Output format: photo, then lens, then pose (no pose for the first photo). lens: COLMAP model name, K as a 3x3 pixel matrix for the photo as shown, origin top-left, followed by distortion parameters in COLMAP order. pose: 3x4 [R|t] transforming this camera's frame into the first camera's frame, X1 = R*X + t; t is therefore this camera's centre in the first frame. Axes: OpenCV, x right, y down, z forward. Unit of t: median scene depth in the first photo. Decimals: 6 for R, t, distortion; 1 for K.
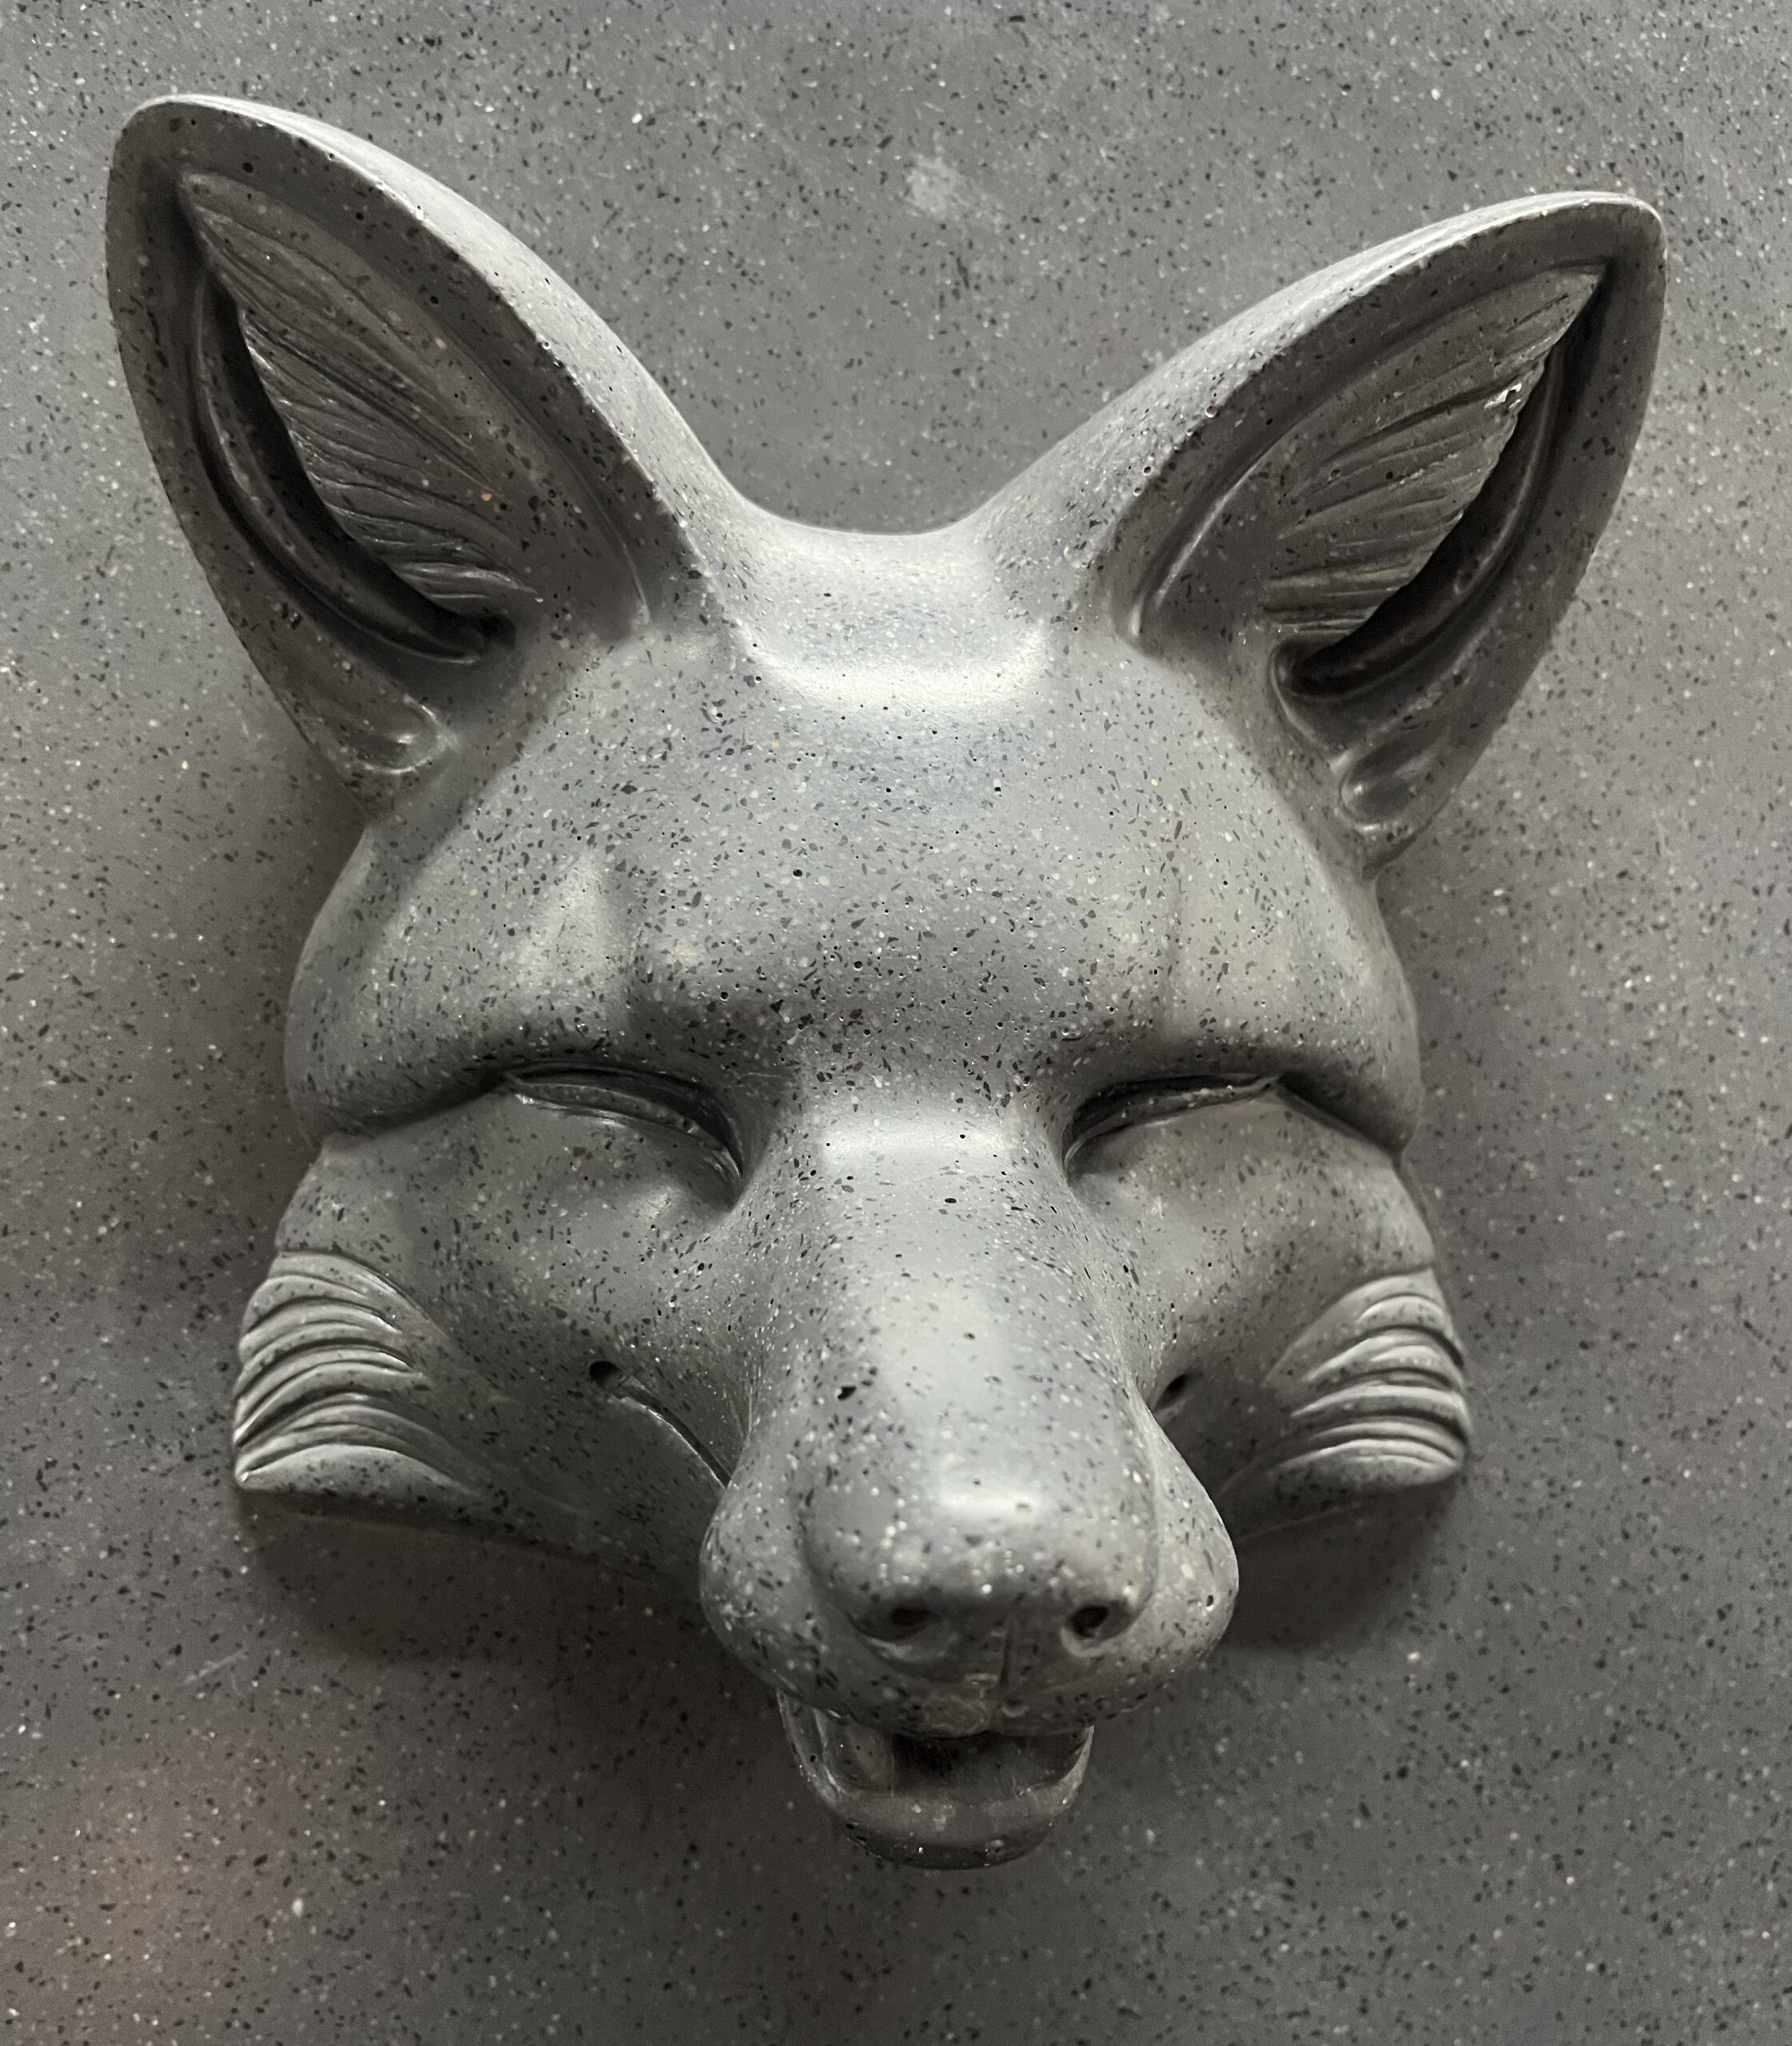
lens RADIAL K [[1875.4, 0, 896.8], [0, 1875.4, 1084.1], [0, 0, 1]] dist [0.041277, -0.060760]
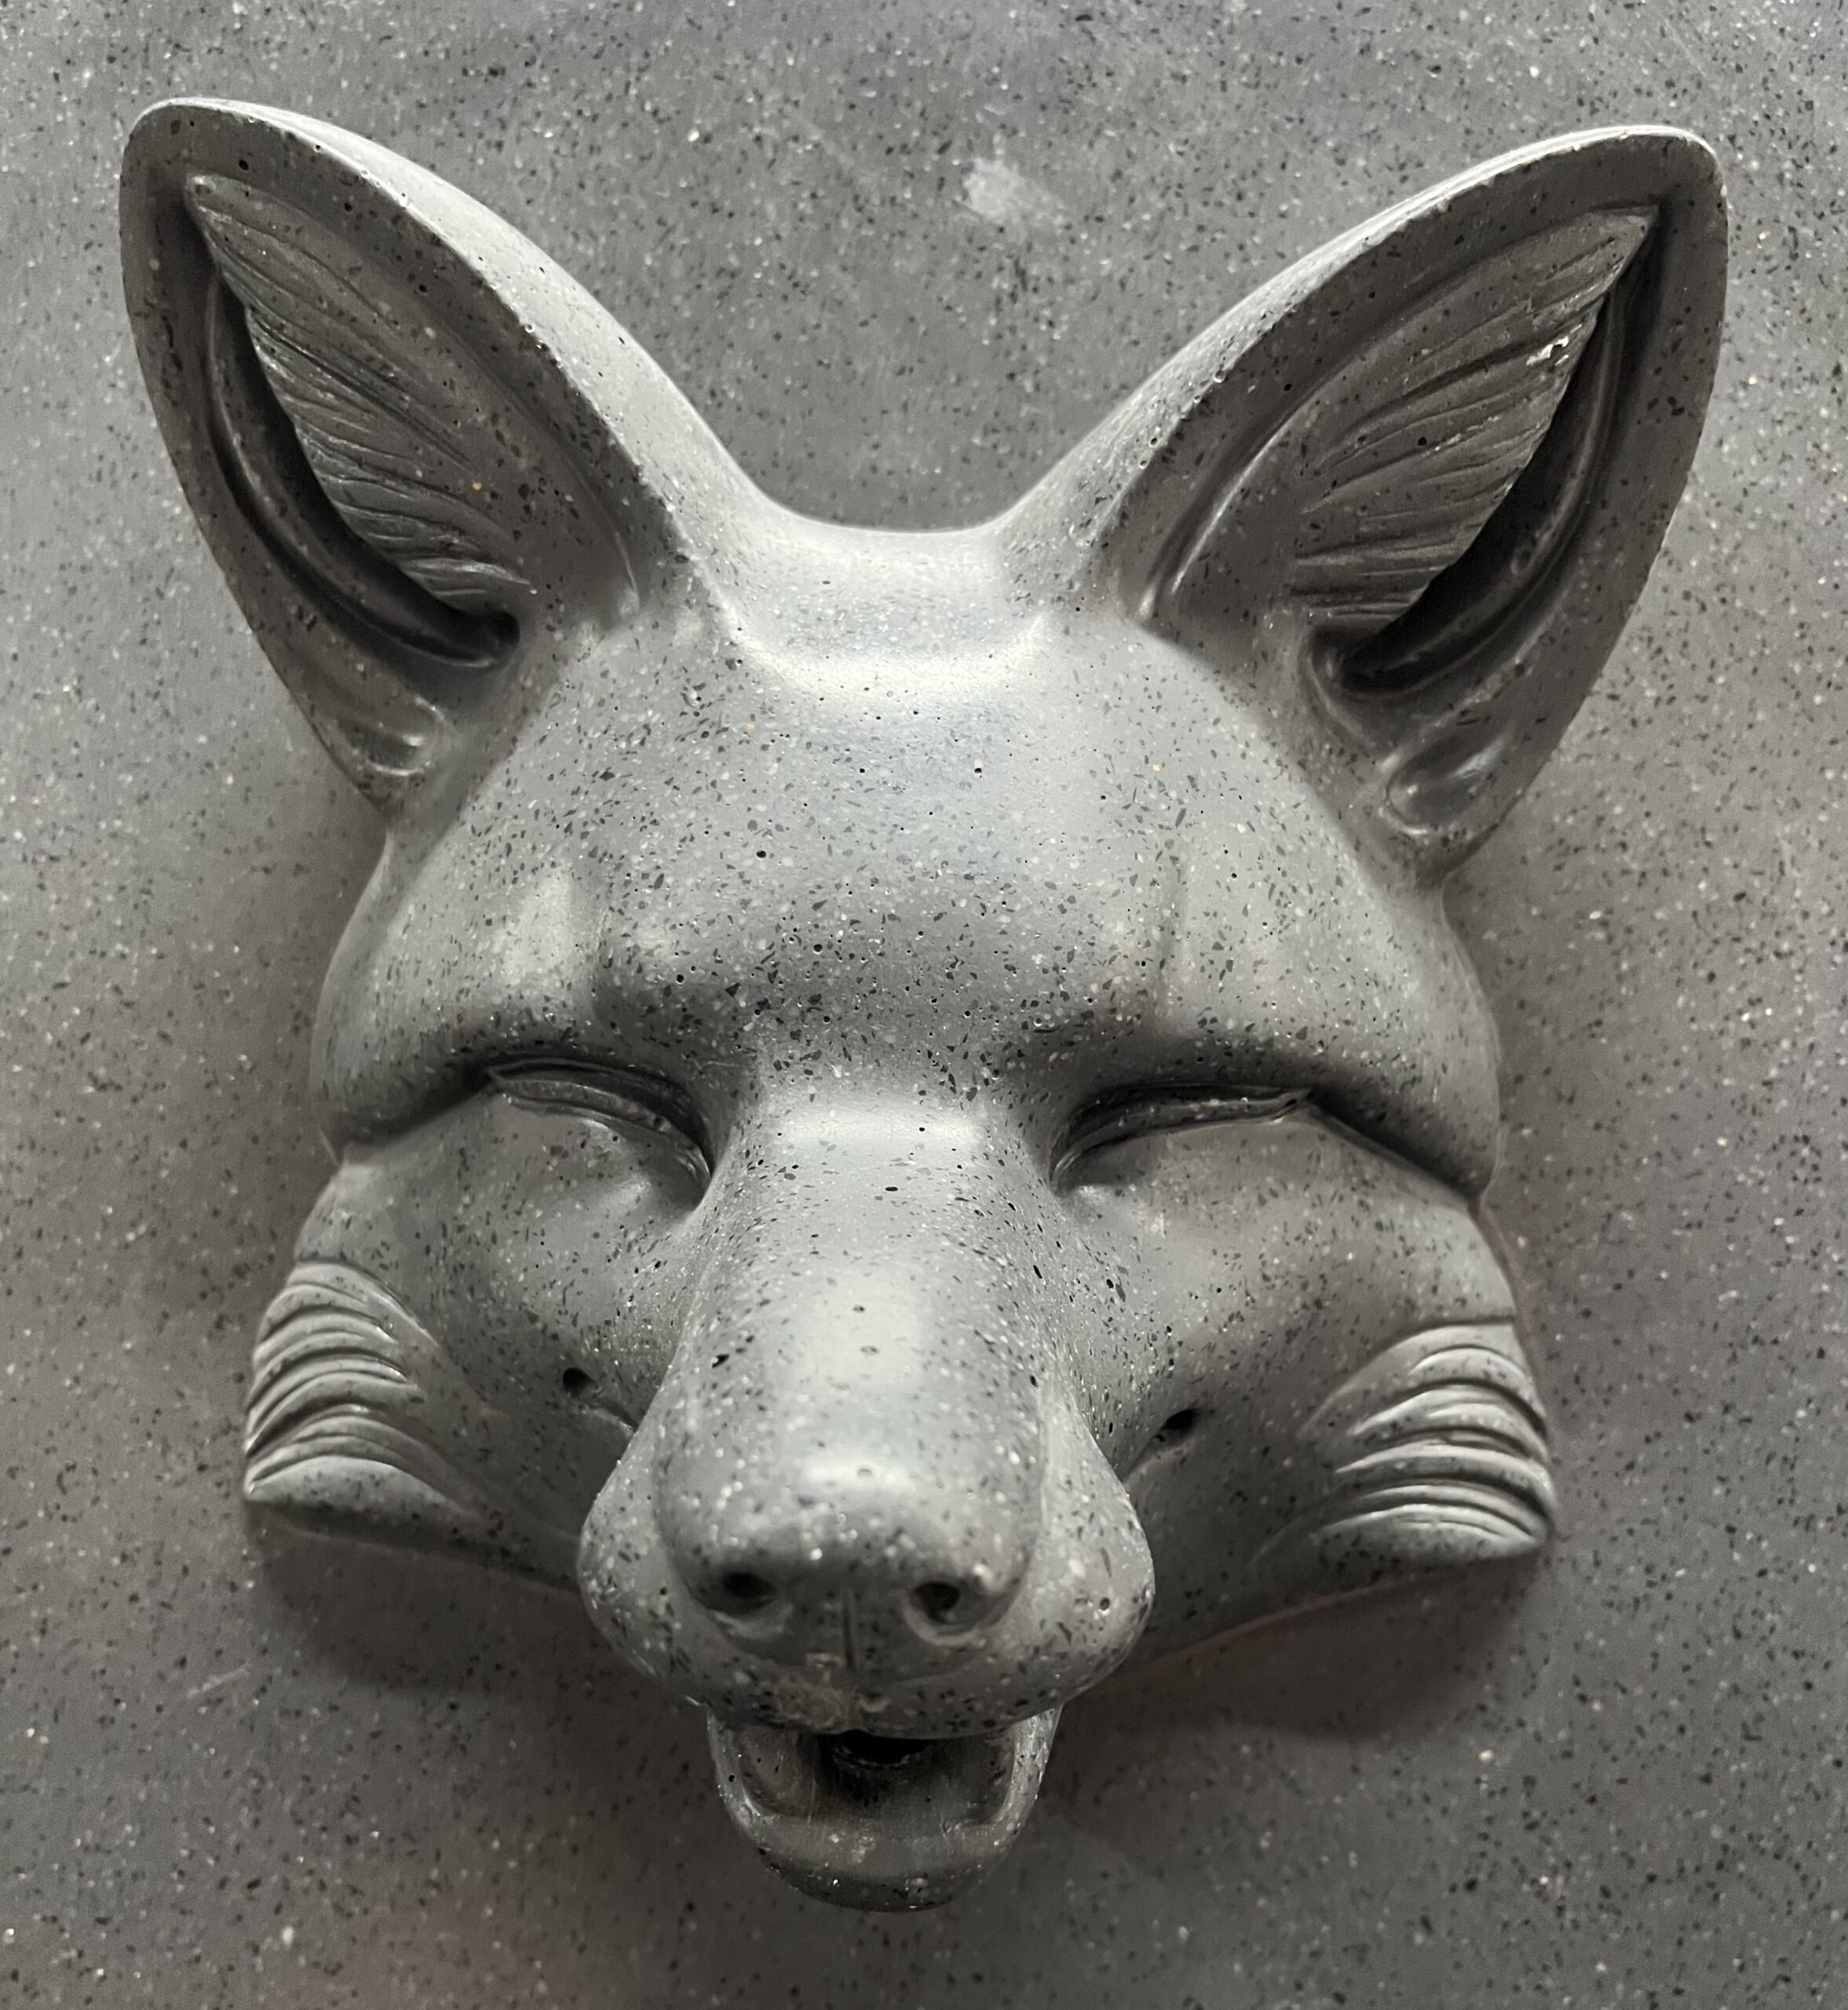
lens RADIAL K [[1940.9, 0, 922.0], [0, 1940.9, 1148.7], [0, 0, 1]] dist [0.029552, -0.030881]
pose [[0.989842, 0.018024, -0.141026, 0.160999], [-0.024811, 0.998609, -0.046516, 0.077409], [0.139992, 0.049543, 0.988912, 0.031925]]
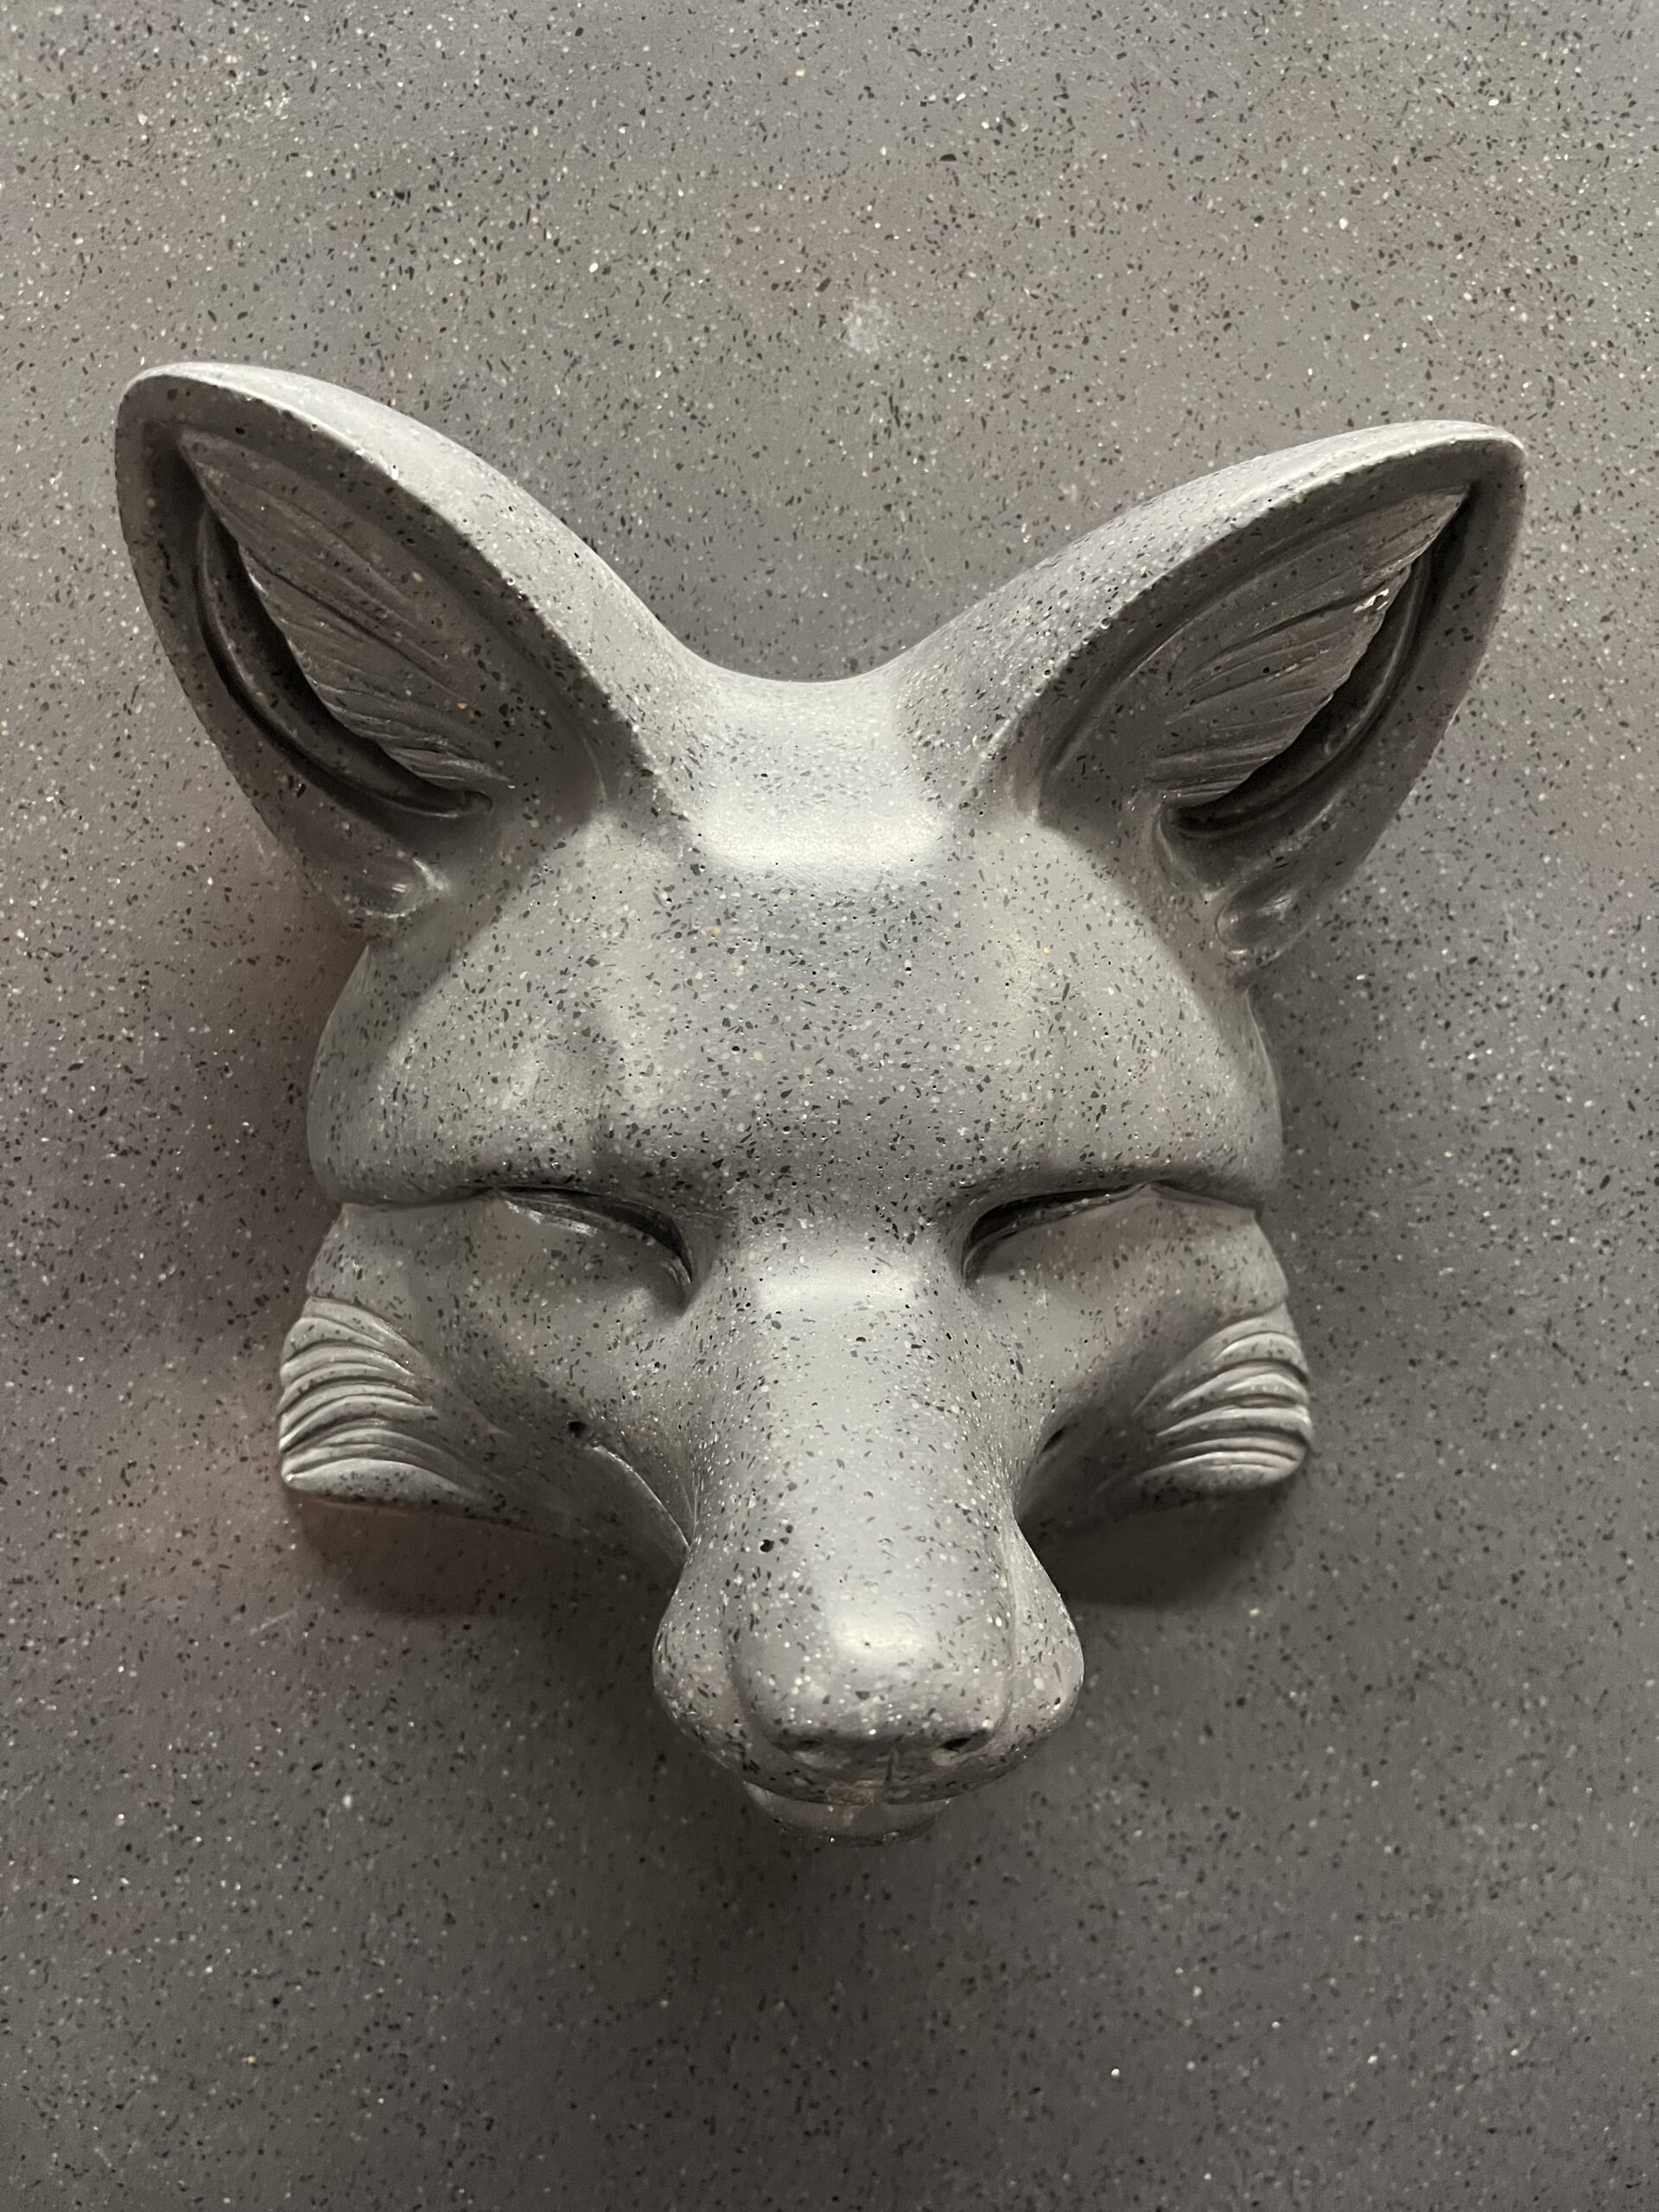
lens RADIAL K [[1717.7, 0, 829.5], [0, 1717.7, 1106.0], [0, 0, 1]] dist [0.063874, -0.128569]
pose [[0.999689, 0.008933, -0.023301, 0.029206], [-0.005049, 0.986830, 0.161684, -0.235441], [0.024438, -0.161516, 0.986567, -0.060029]]
